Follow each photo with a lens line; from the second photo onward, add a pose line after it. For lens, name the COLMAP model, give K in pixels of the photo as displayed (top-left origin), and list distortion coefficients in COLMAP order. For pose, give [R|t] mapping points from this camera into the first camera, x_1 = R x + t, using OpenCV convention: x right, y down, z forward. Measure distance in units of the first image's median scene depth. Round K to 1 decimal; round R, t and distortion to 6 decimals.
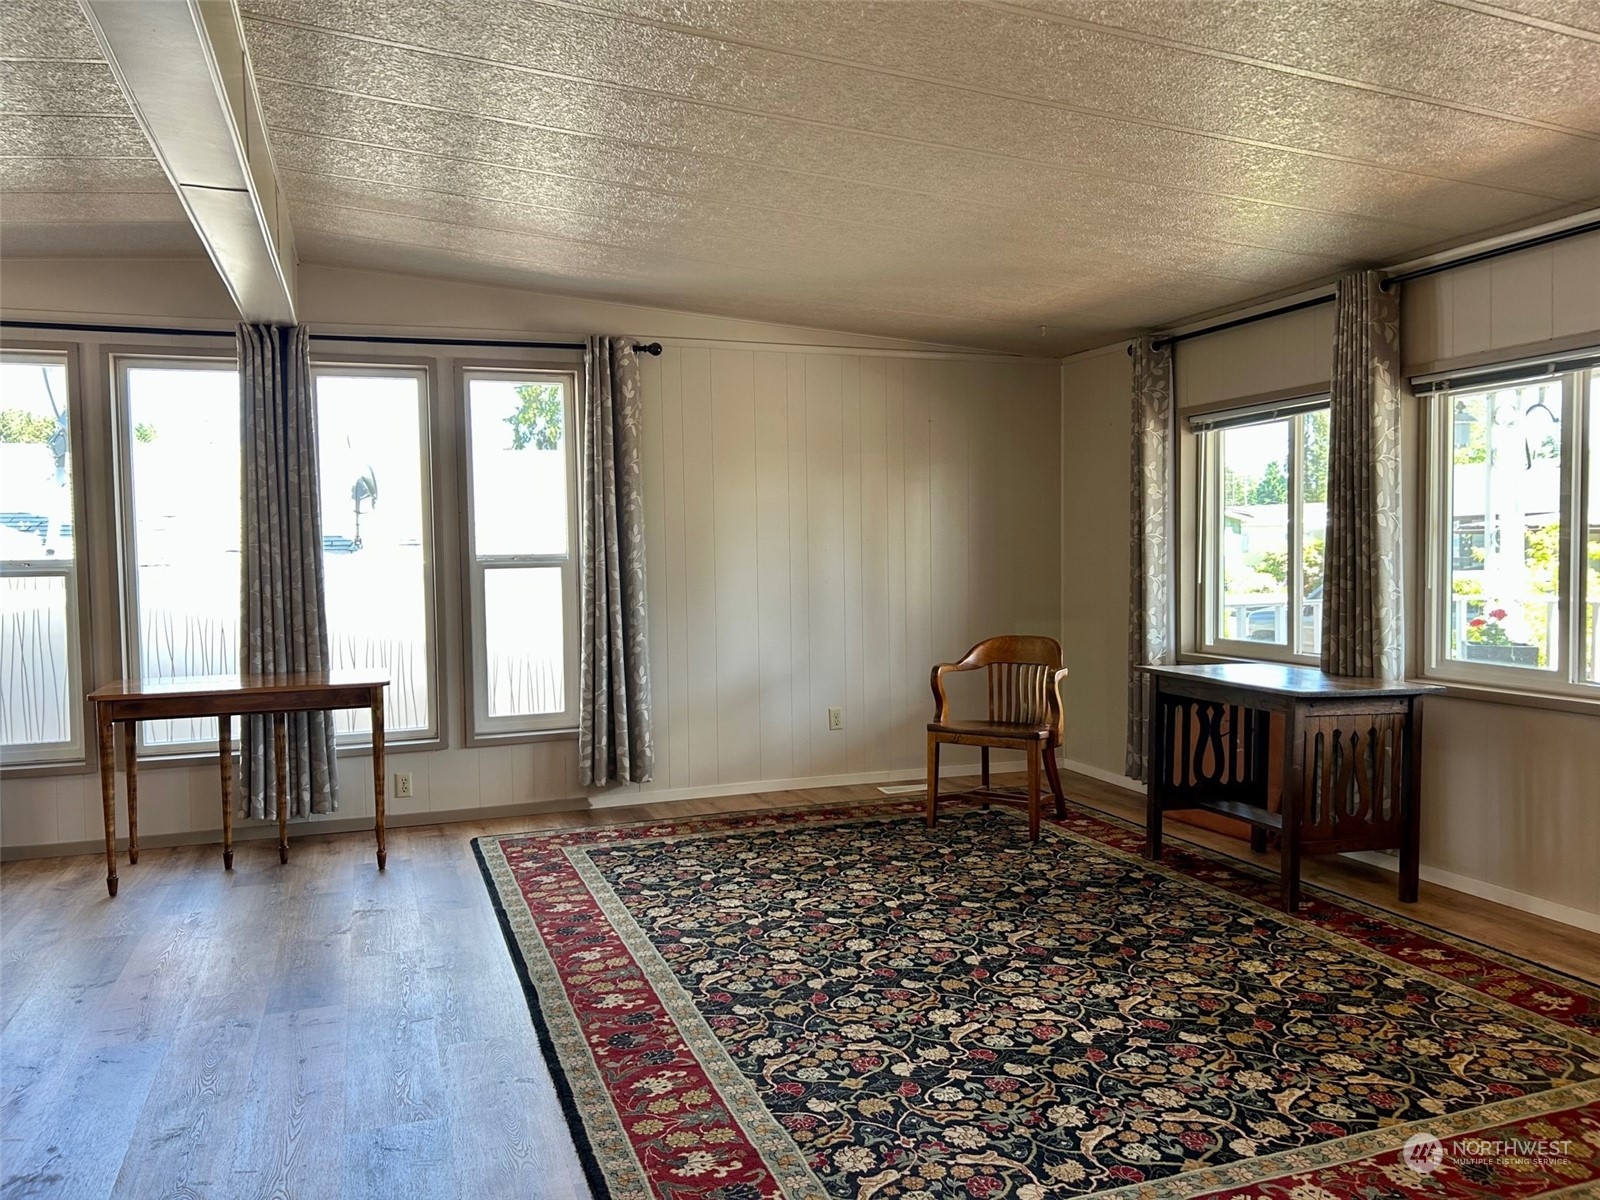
lens RADIAL K [[1213.9, 0, 802.7], [0, 1213.9, 596.9], [0, 0, 1]] dist [0.052363, -0.046994]
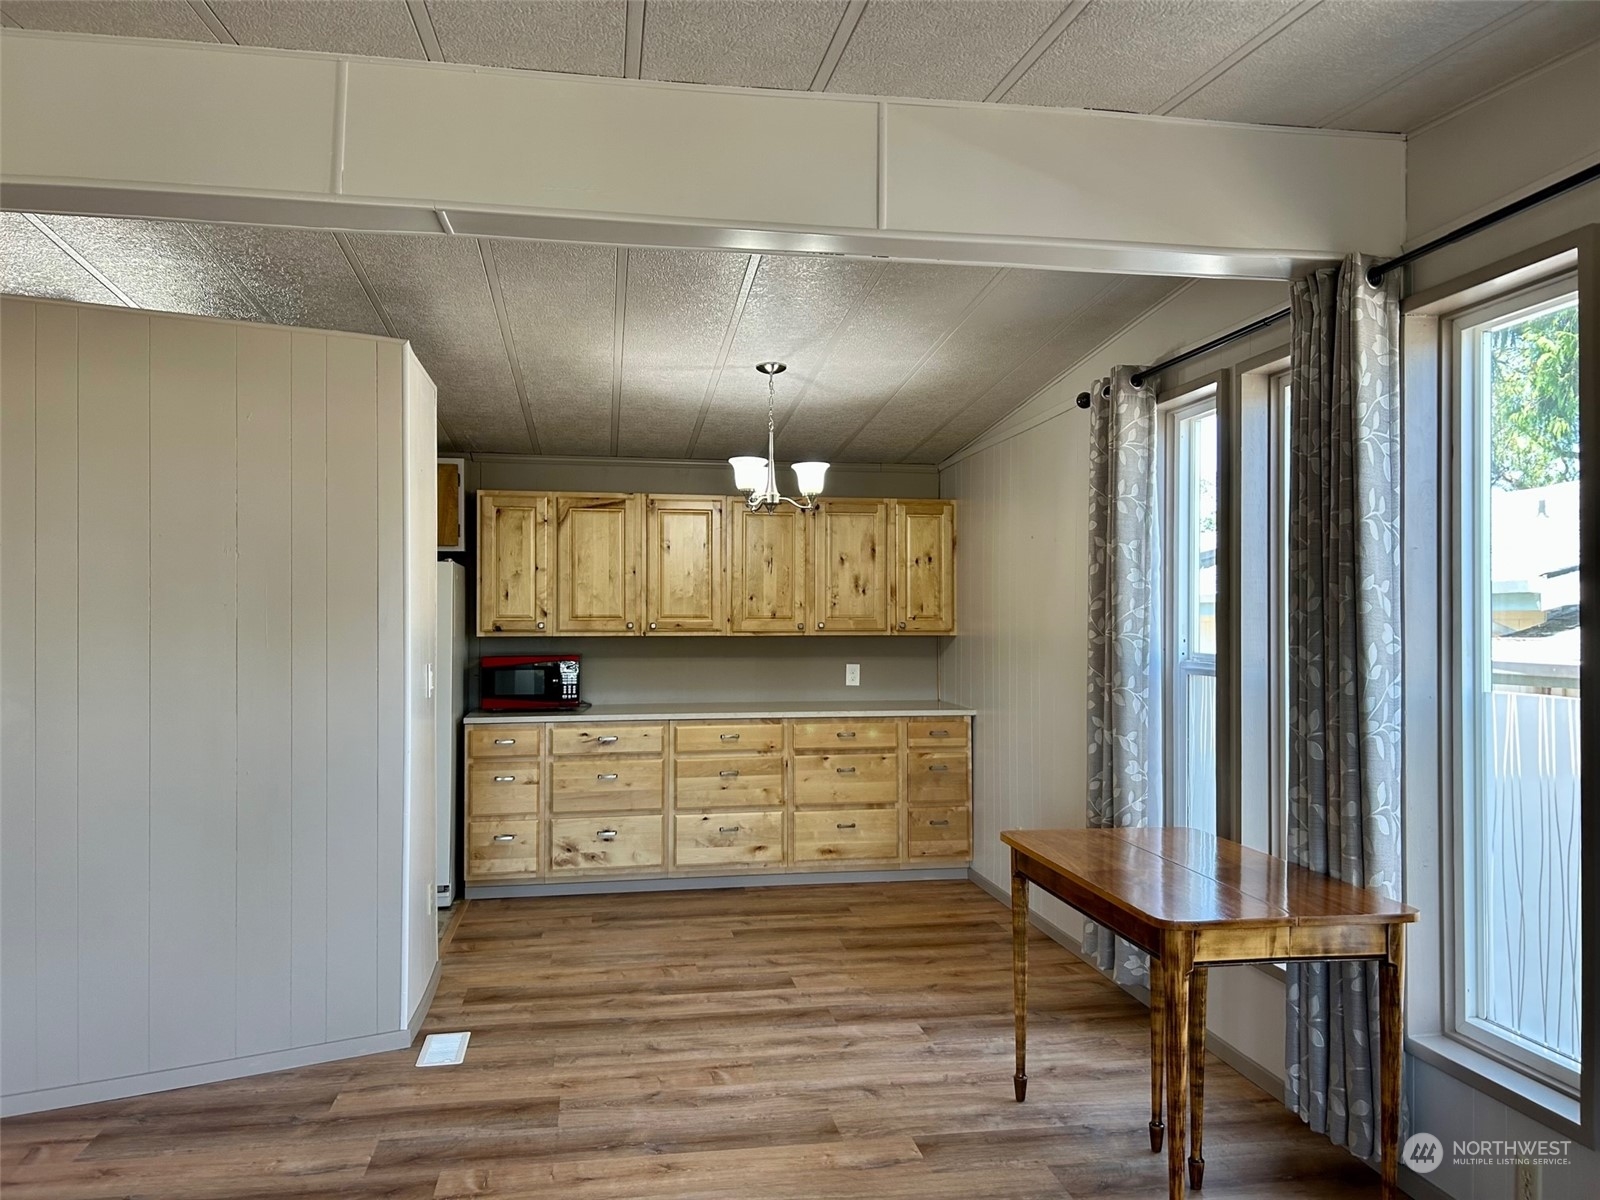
lens RADIAL K [[1213.9, 0, 813.9], [0, 1213.9, 602.1], [0, 0, 1]] dist [0.052363, -0.046994]
pose [[-0.180896, 0.001035, -0.983502, 0.198657], [-0.047281, 0.998834, 0.009747, -0.063898], [0.982365, 0.048264, -0.180637, 0.948125]]
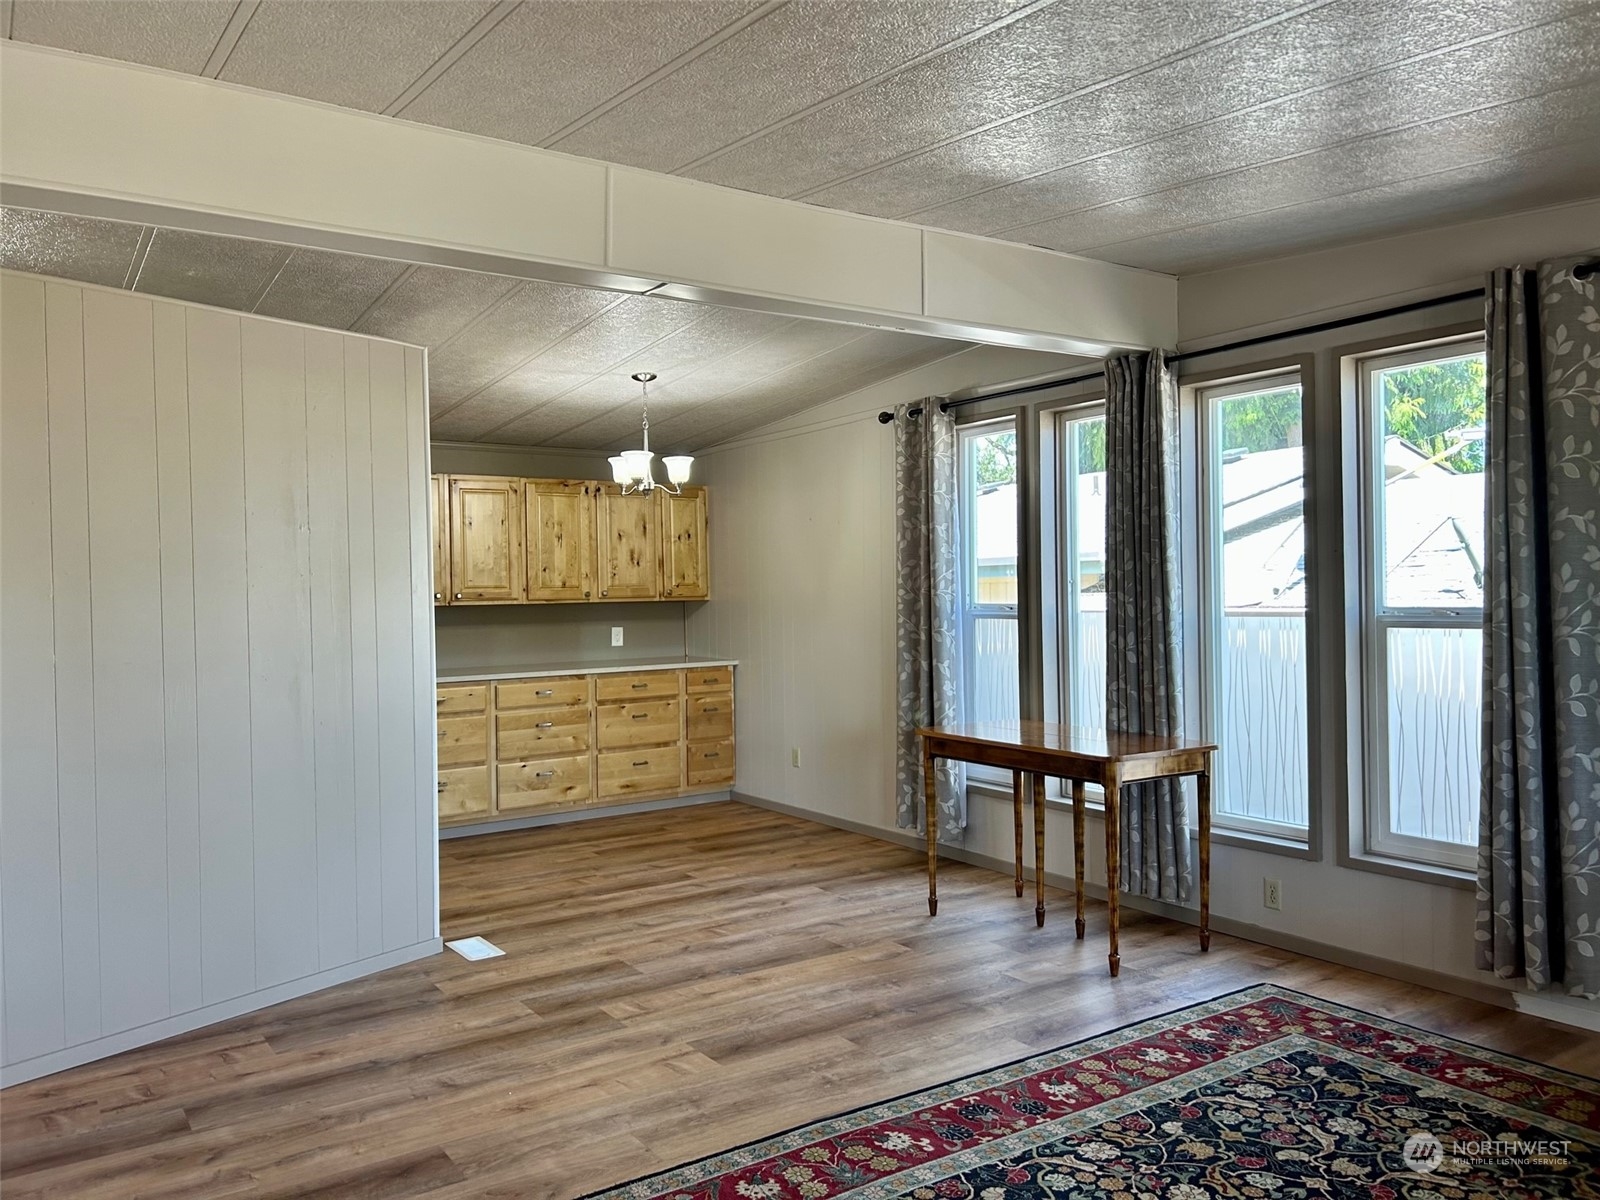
lens RADIAL K [[1213.9, 0, 804.3], [0, 1213.9, 592.1], [0, 0, 1]] dist [0.052363, -0.046994]
pose [[0.246003, 0.011970, -0.969195, 0.434589], [-0.034954, 0.999383, 0.003470, -0.041236], [0.968639, 0.033023, 0.246269, 0.583542]]
